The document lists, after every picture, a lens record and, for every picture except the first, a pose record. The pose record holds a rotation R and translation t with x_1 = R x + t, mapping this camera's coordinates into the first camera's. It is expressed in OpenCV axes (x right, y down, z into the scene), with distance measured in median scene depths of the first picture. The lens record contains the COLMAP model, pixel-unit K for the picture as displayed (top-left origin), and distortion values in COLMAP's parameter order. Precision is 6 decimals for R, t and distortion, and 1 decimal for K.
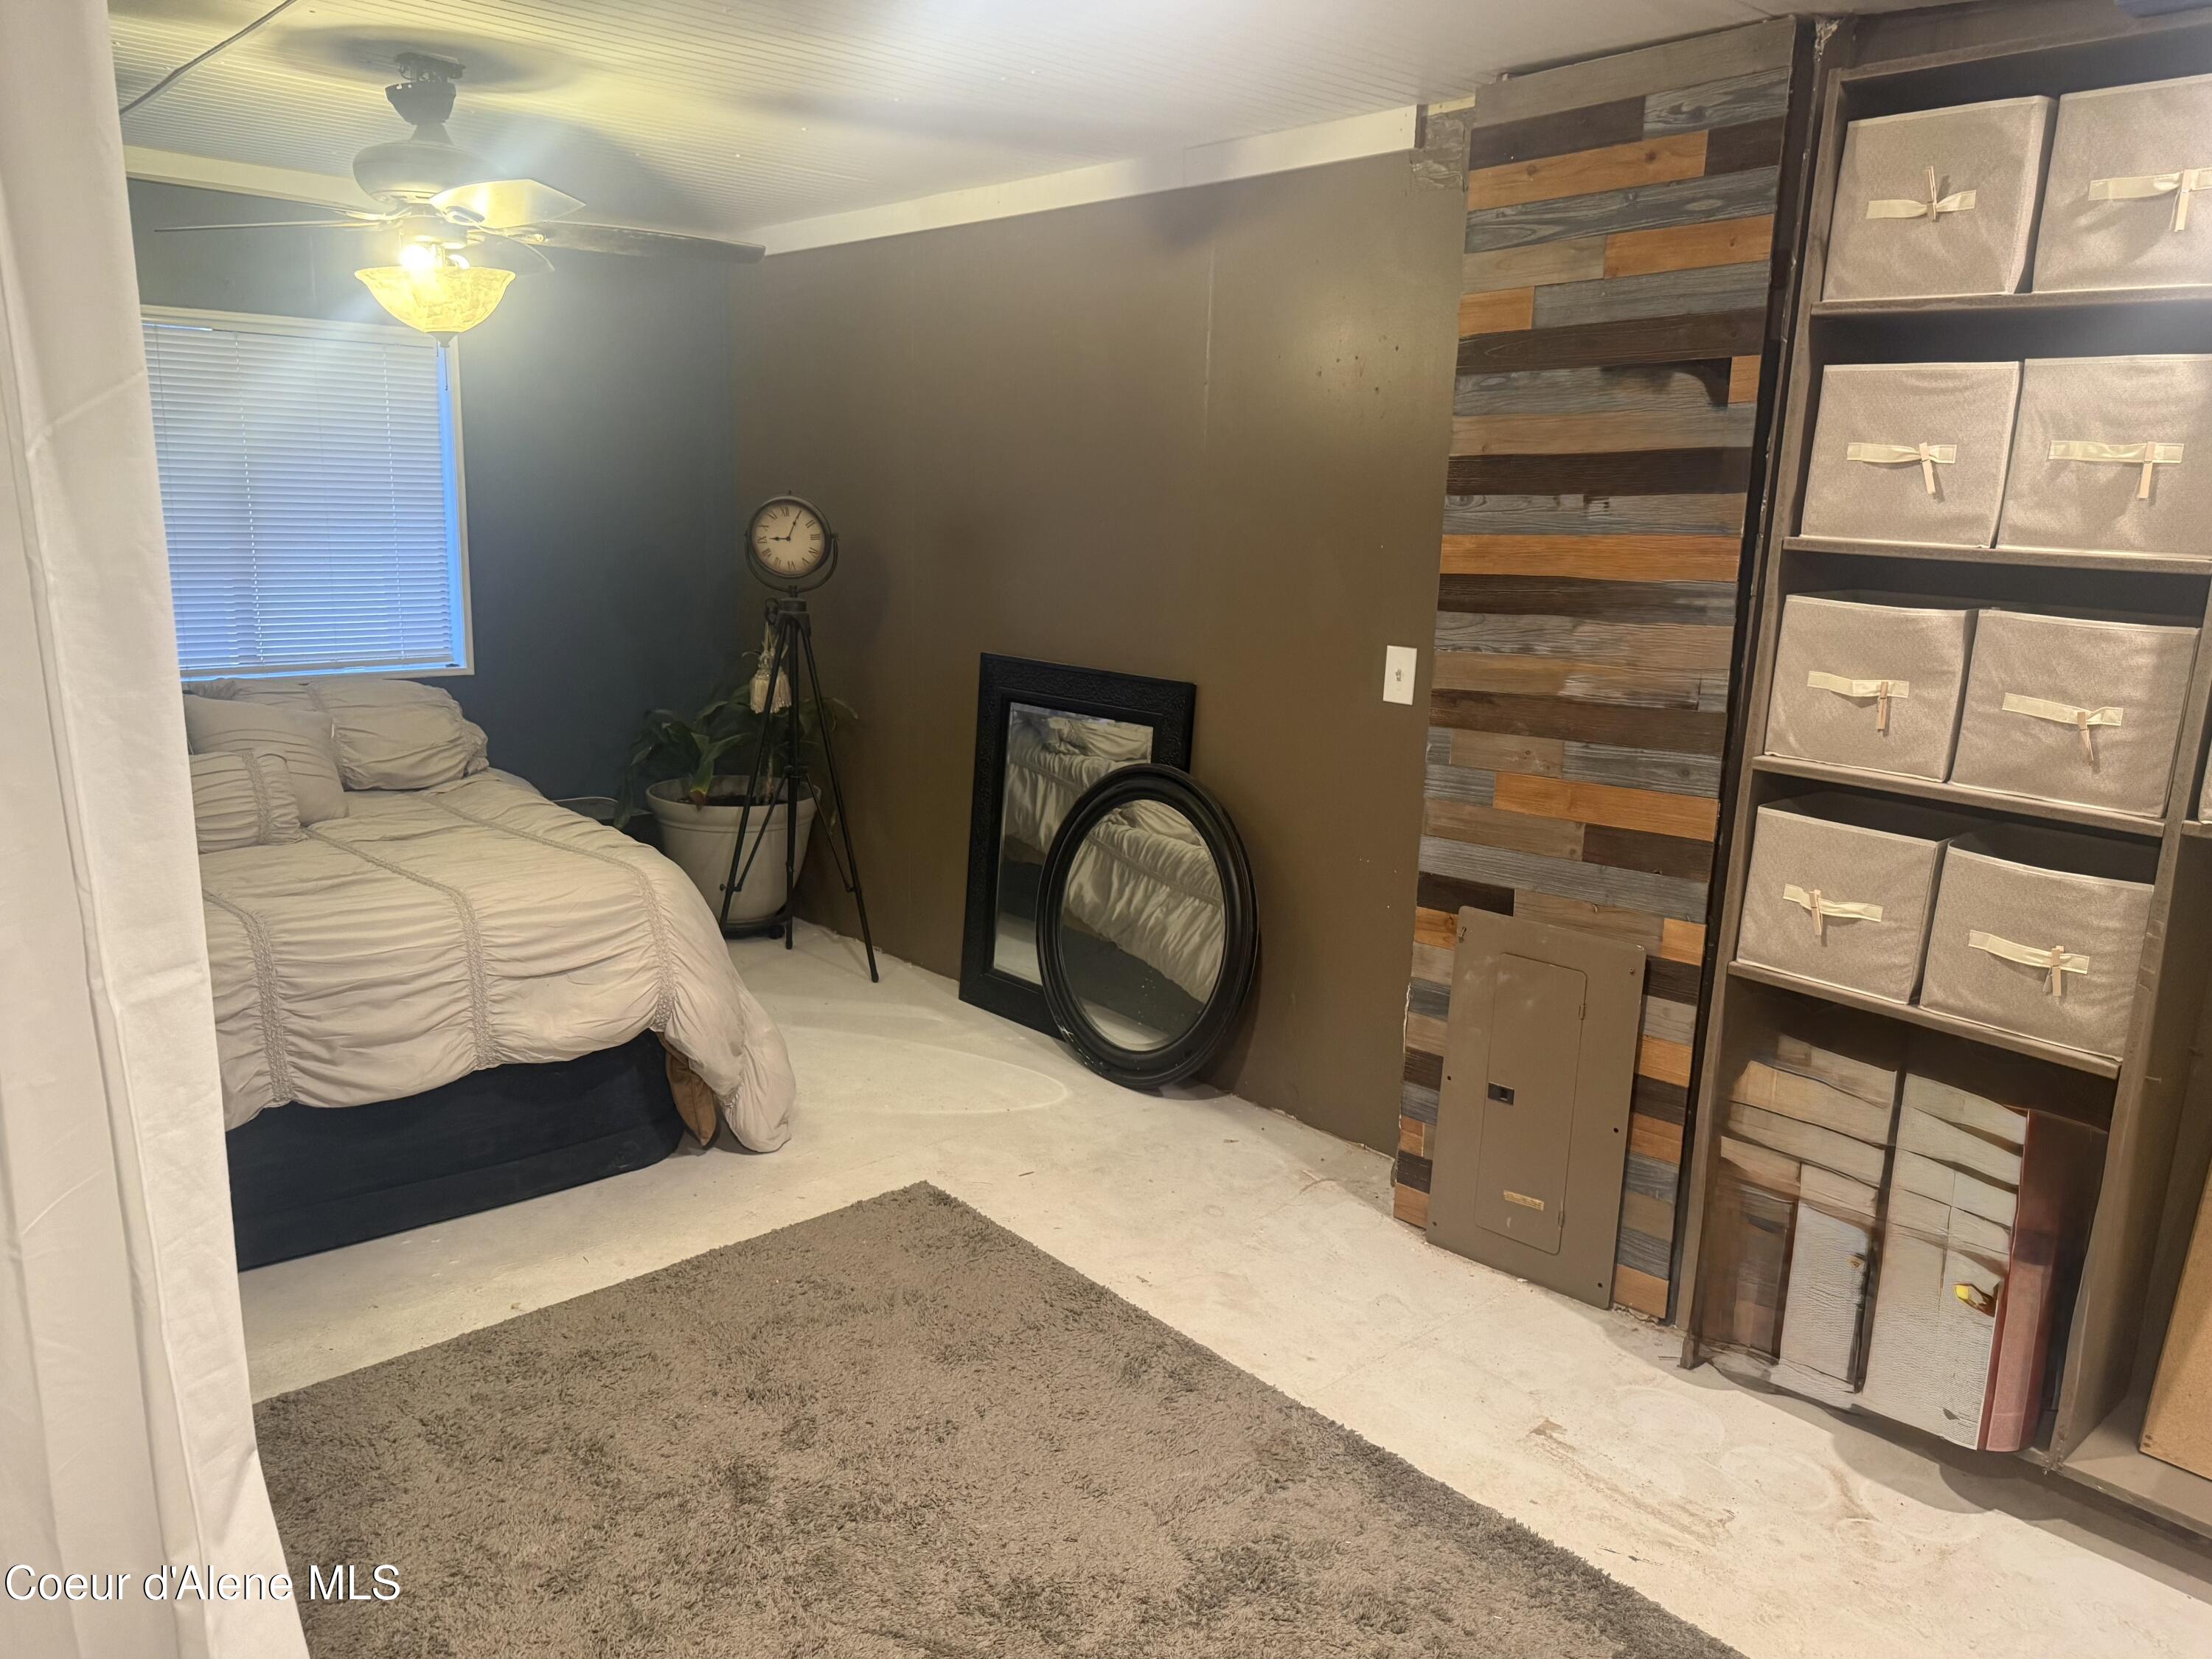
lens RADIAL K [[1551.0, 0, 1110.4], [0, 1551.0, 840.1], [0, 0, 1]] dist [0.073435, -0.085767]
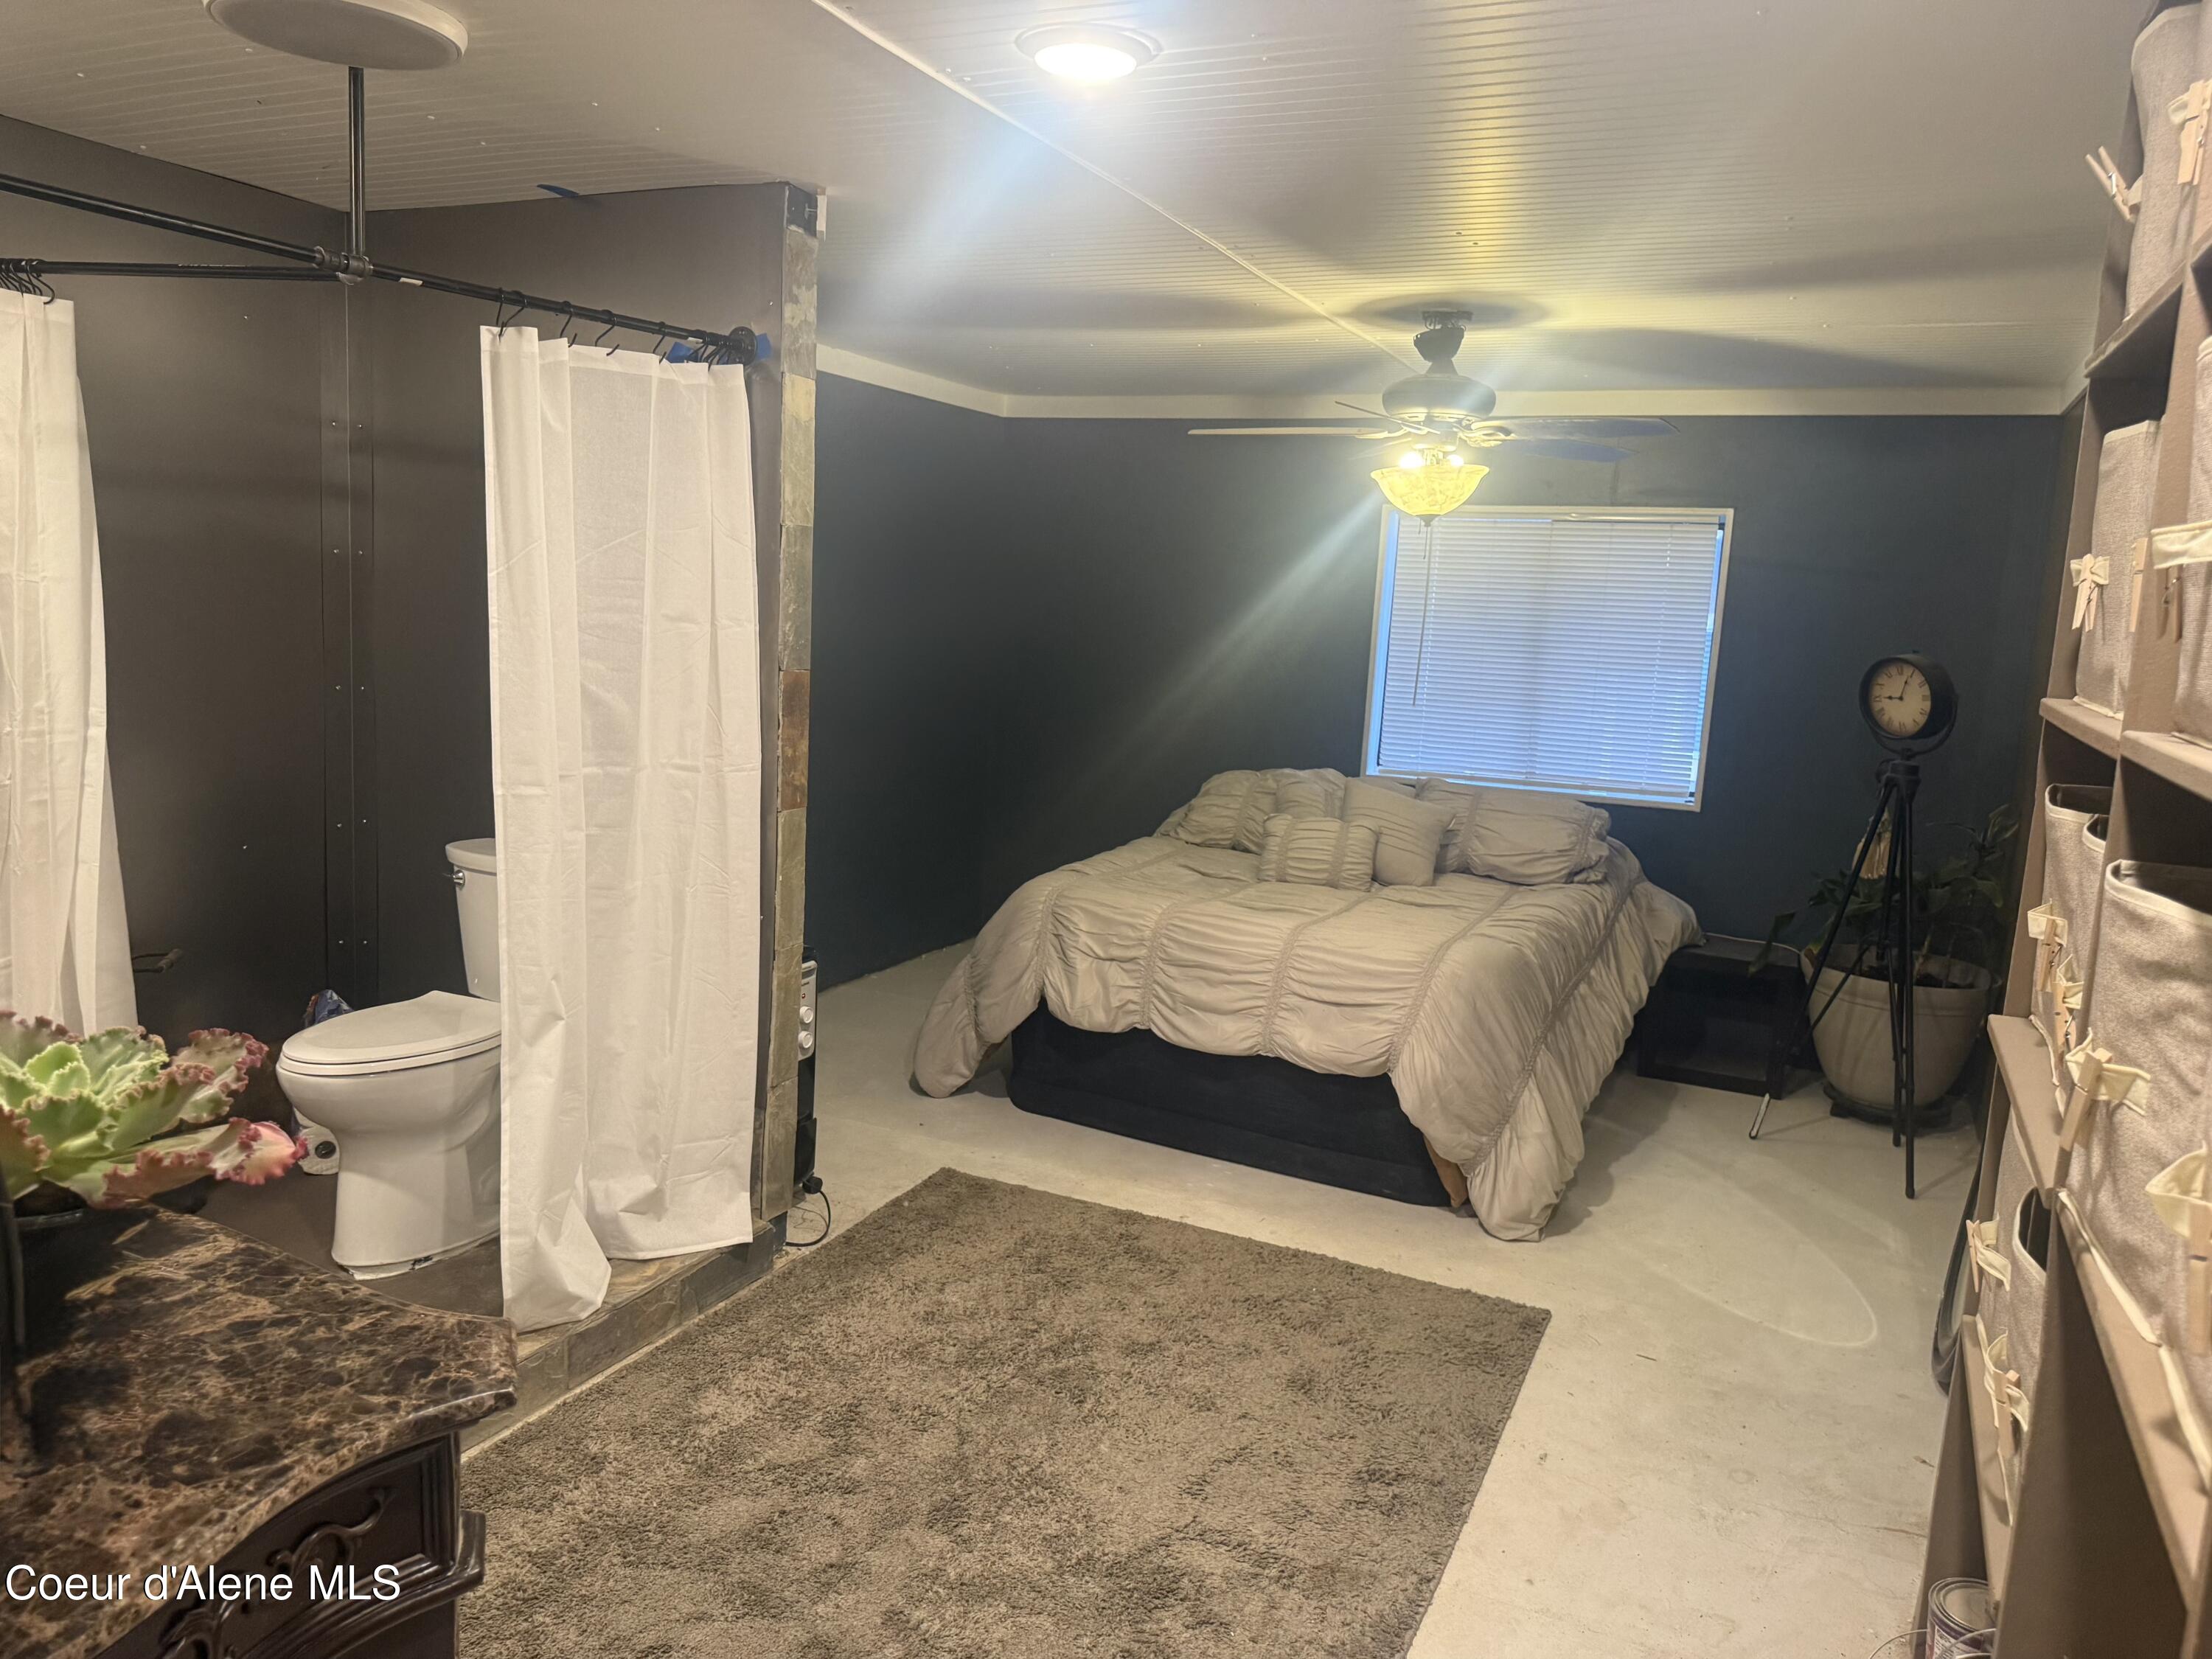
lens RADIAL K [[1551.0, 0, 1101.4], [0, 1551.0, 831.4], [0, 0, 1]] dist [0.073435, -0.085767]
pose [[0.391884, 0.129061, -0.910917, 0.713061], [-0.237739, 0.970689, 0.035252, -0.051337], [0.888767, 0.202746, 0.411080, 0.296029]]
